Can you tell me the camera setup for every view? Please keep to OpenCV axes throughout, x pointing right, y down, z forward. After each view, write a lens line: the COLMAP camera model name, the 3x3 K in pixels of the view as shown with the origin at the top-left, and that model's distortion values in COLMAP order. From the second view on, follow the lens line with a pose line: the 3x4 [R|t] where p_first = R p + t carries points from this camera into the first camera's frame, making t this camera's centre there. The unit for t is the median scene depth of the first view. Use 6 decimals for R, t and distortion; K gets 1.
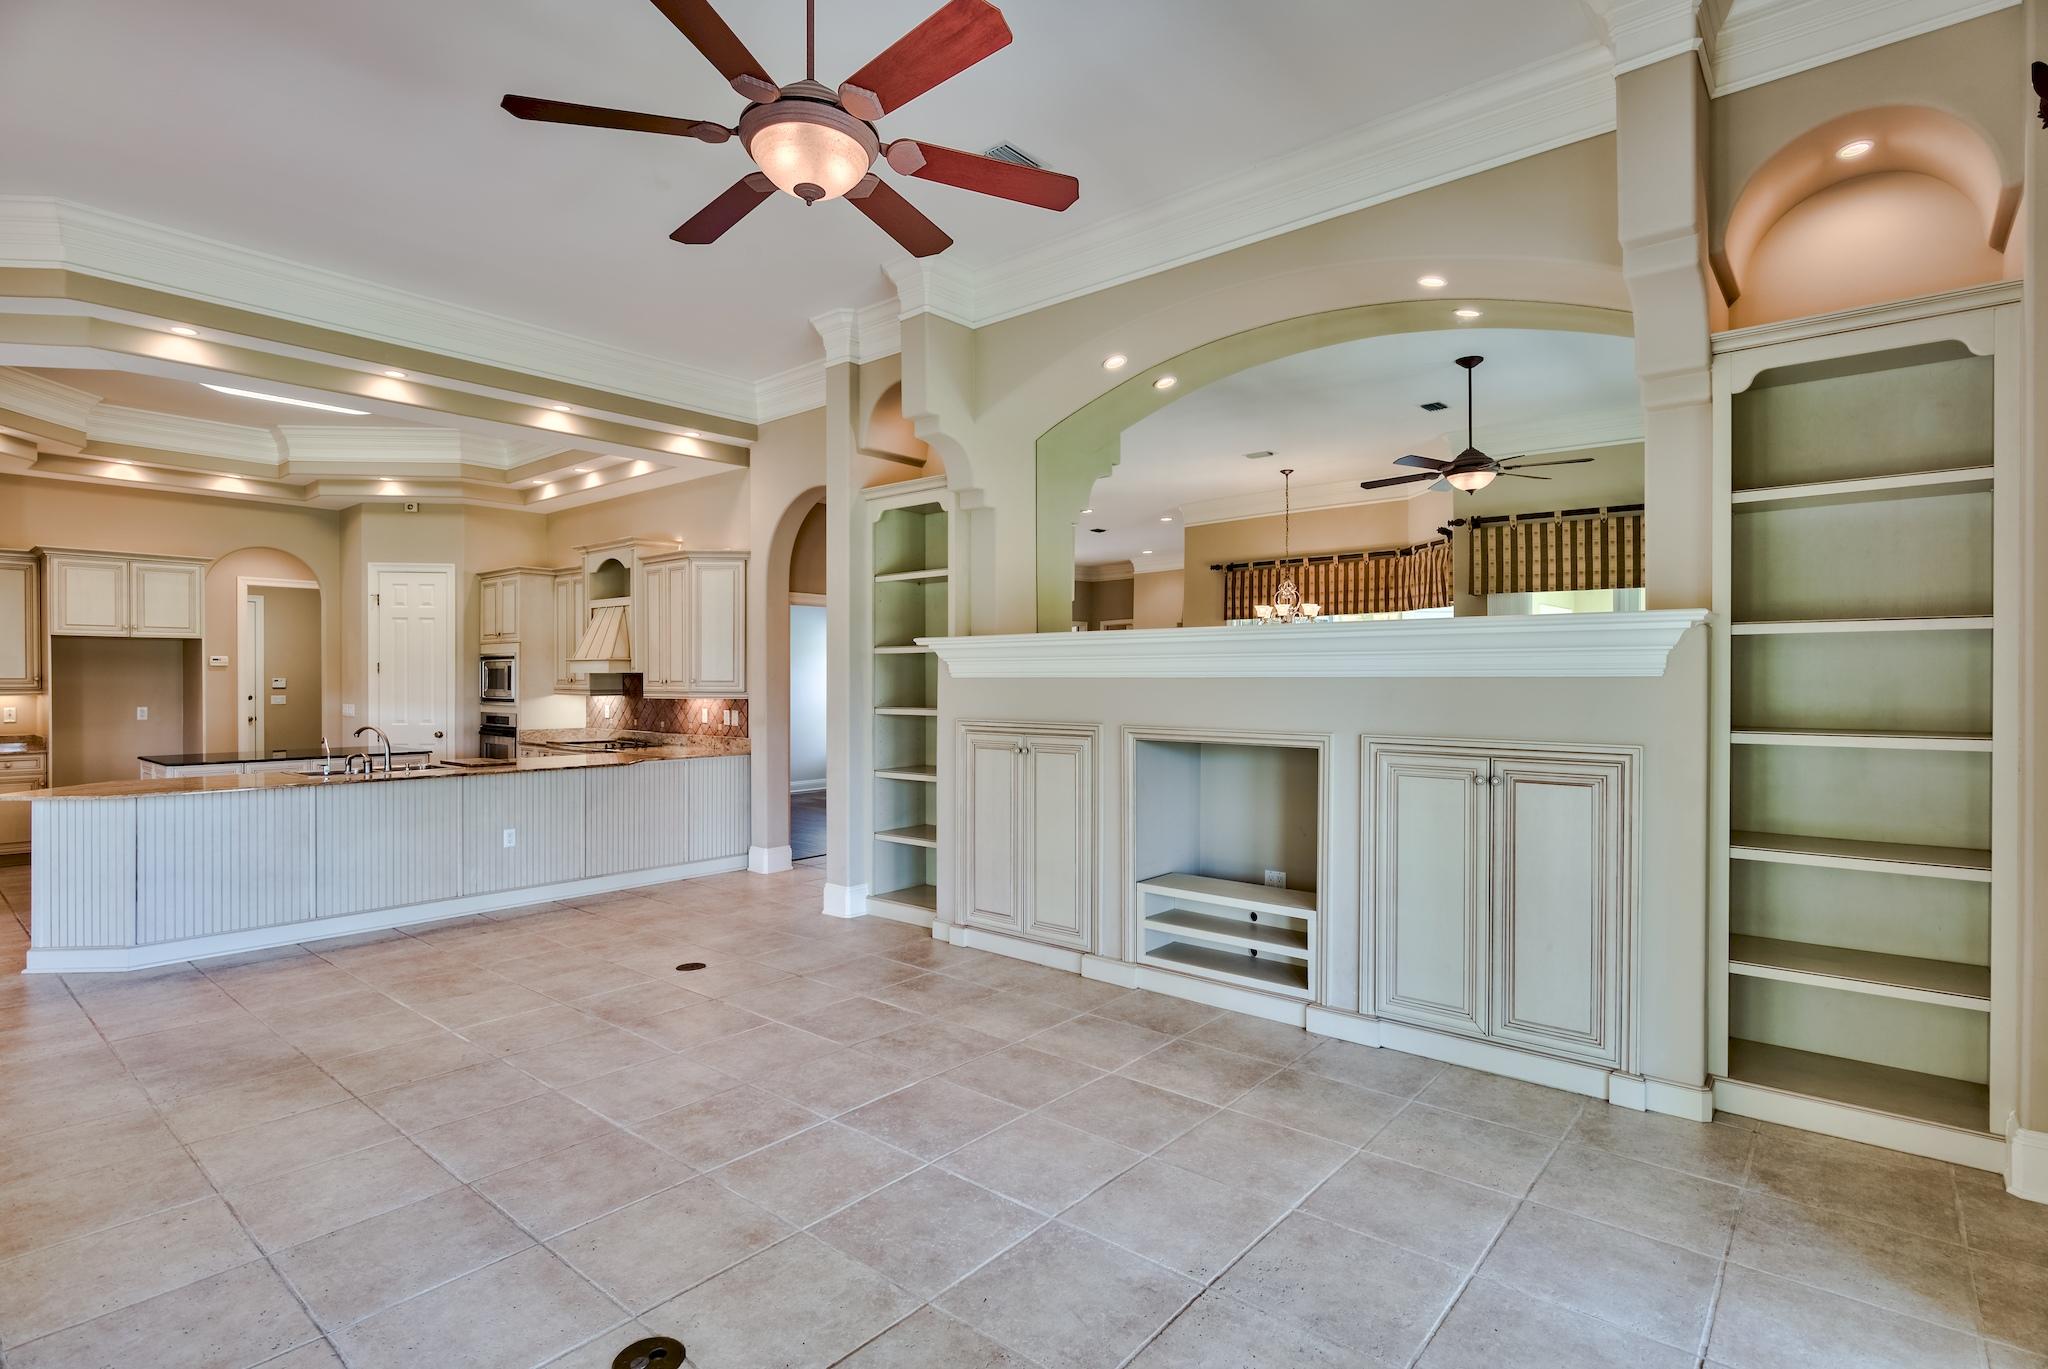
lens RADIAL K [[999.4, 0, 1022.2], [0, 999.4, 684.0], [0, 0, 1]] dist [-0.012009, 0.001444]
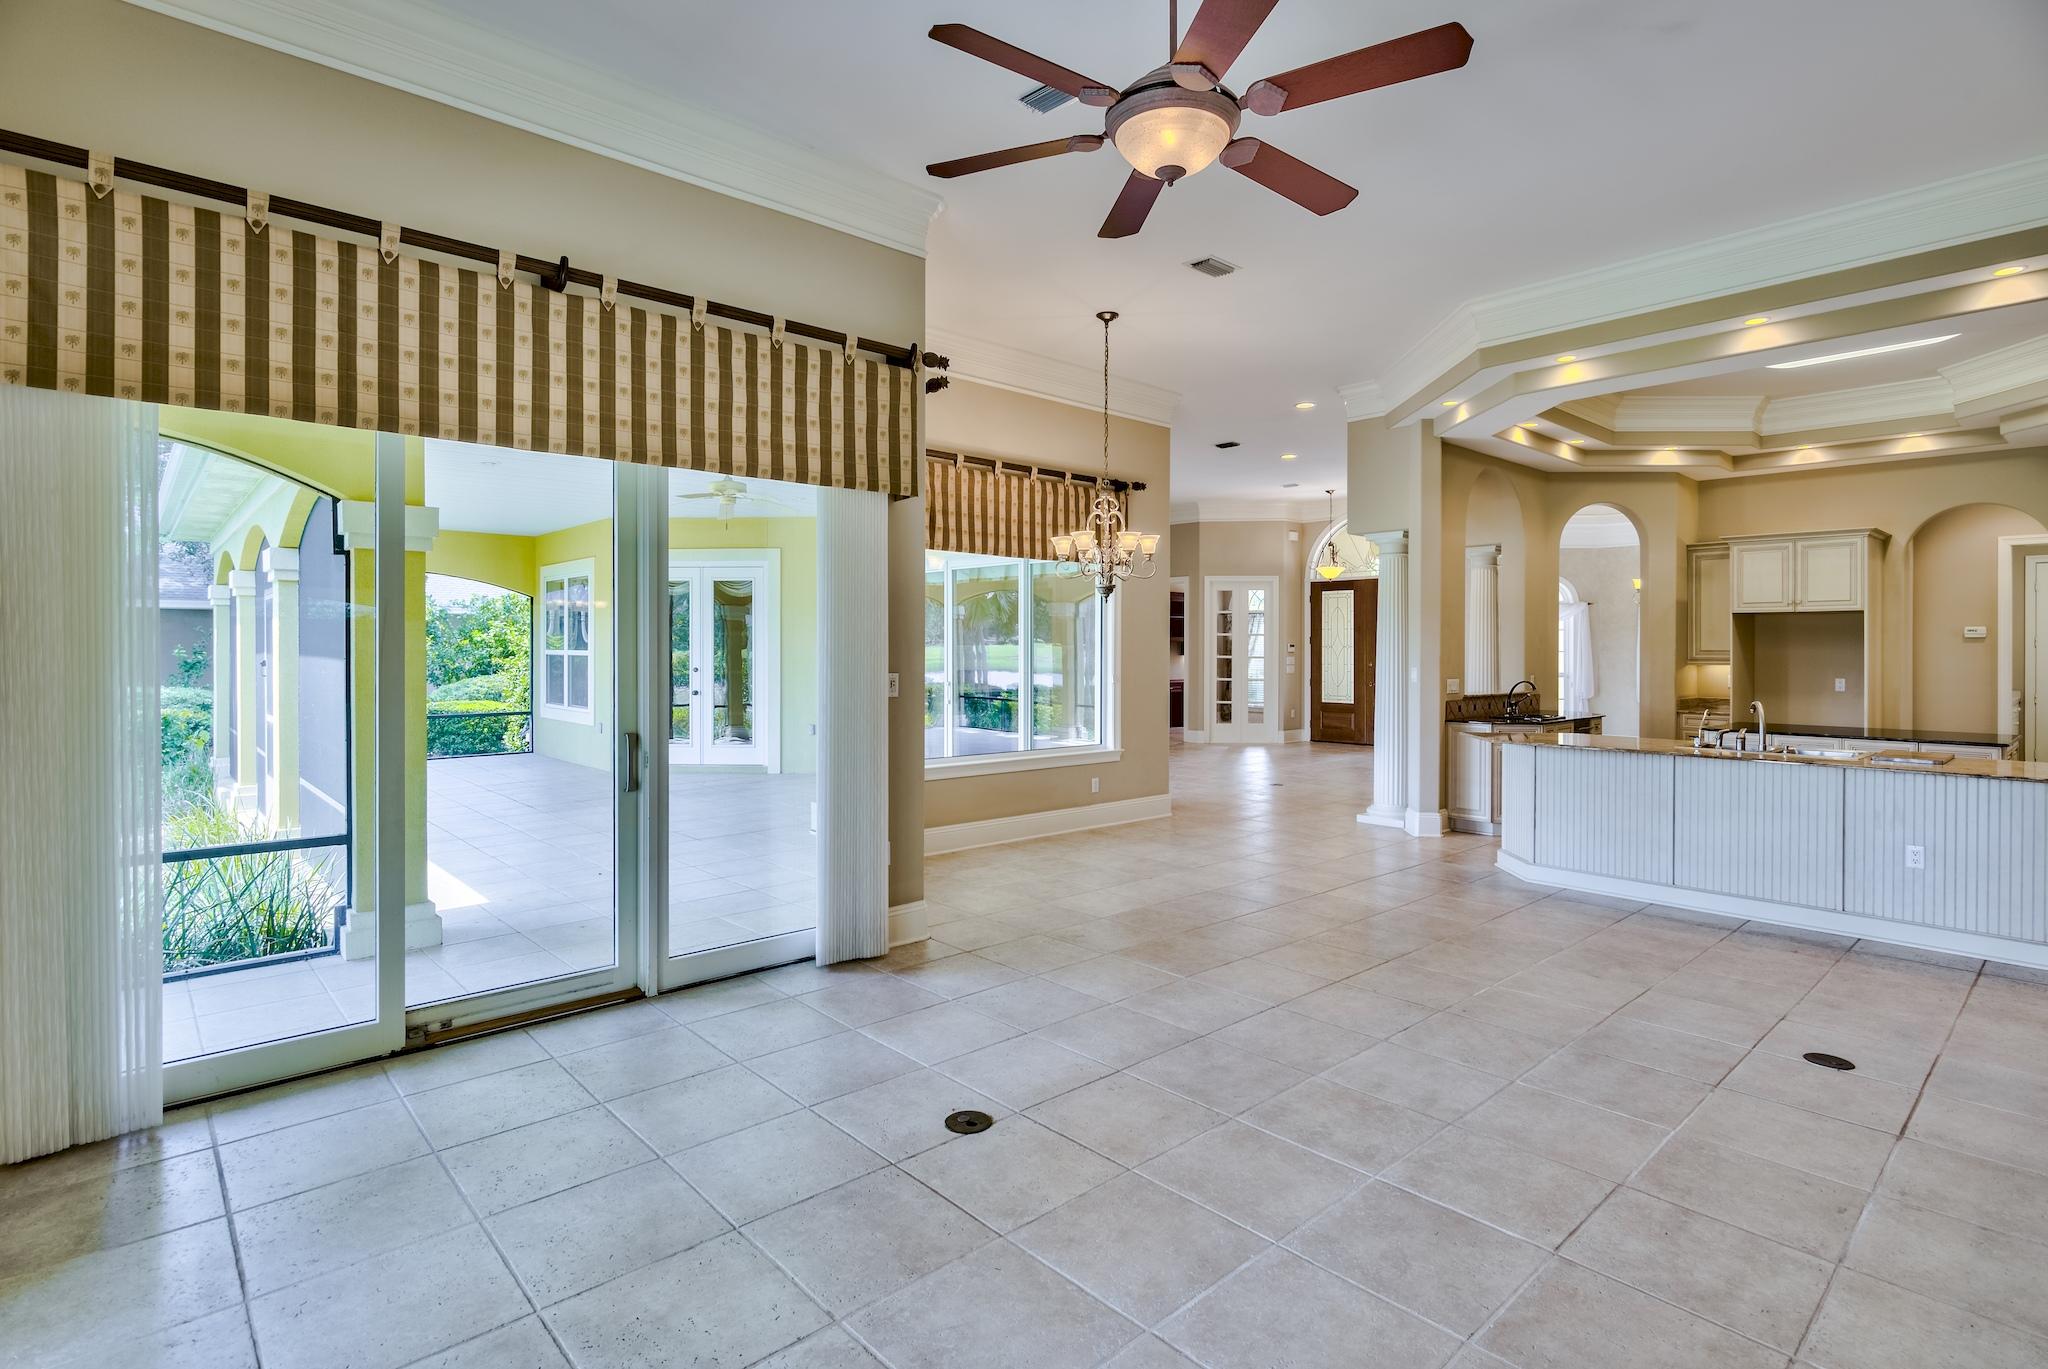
lens RADIAL K [[999.4, 0, 1023.8], [0, 999.4, 647.8], [0, 0, 1]] dist [-0.012009, 0.001444]
pose [[-0.138232, -0.002136, -0.990398, 0.277162], [-0.006931, 0.999975, -0.001189, -0.001740], [0.990376, 0.006700, -0.138244, 0.336566]]
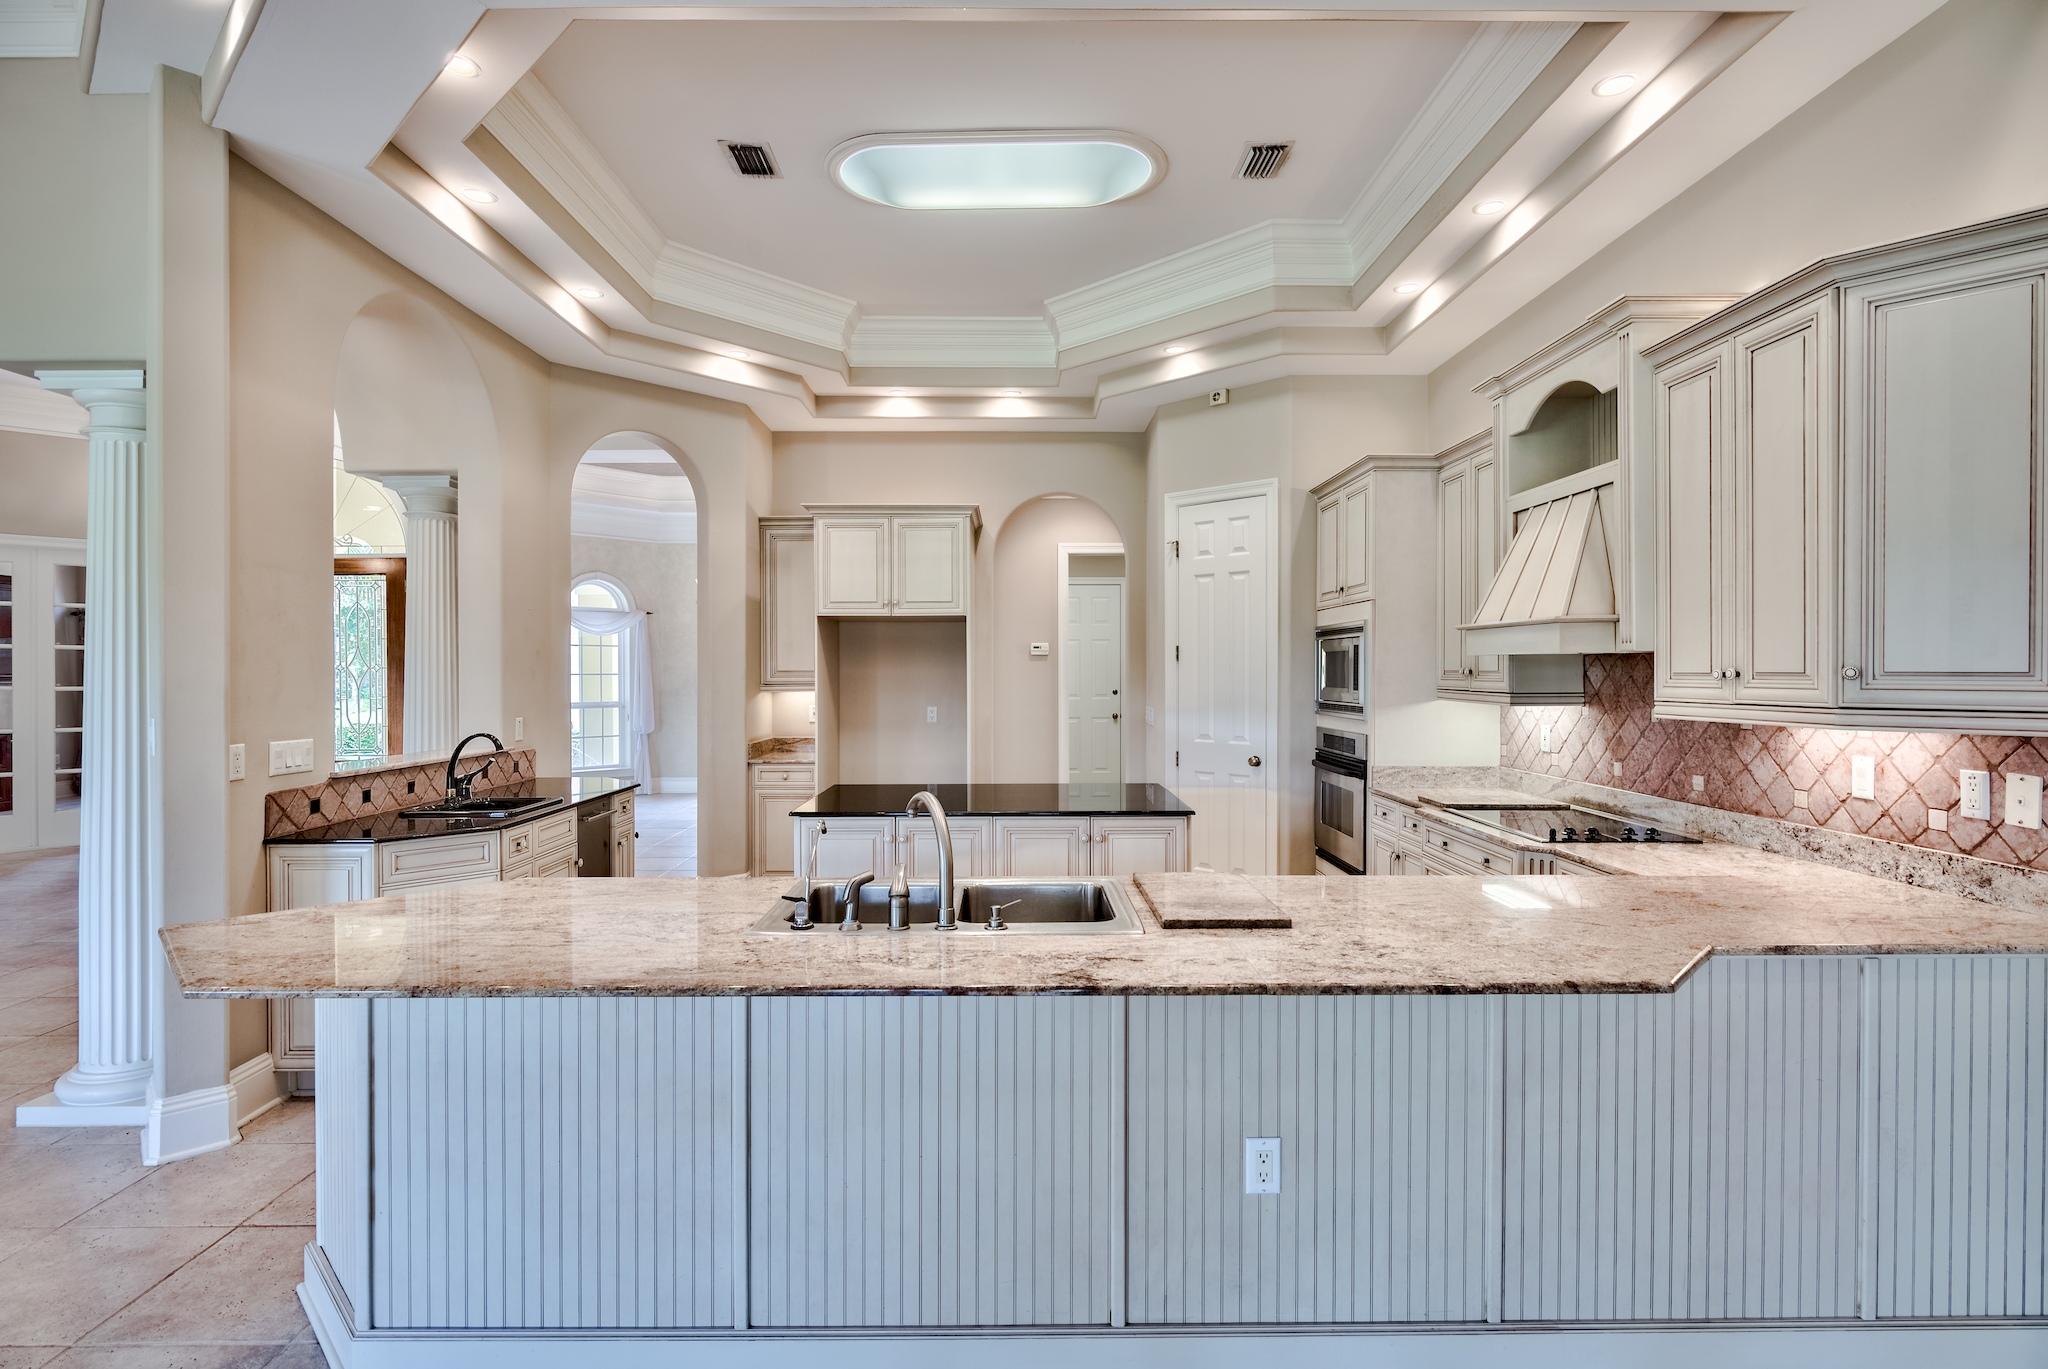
lens RADIAL K [[999.4, 0, 1025.8], [0, 999.4, 677.4], [0, 0, 1]] dist [-0.012009, 0.001444]
pose [[0.657053, 0.002247, -0.753841, -0.259798], [-0.000296, 0.999996, 0.002722, -0.002553], [0.753844, -0.001565, 0.657051, 0.588799]]
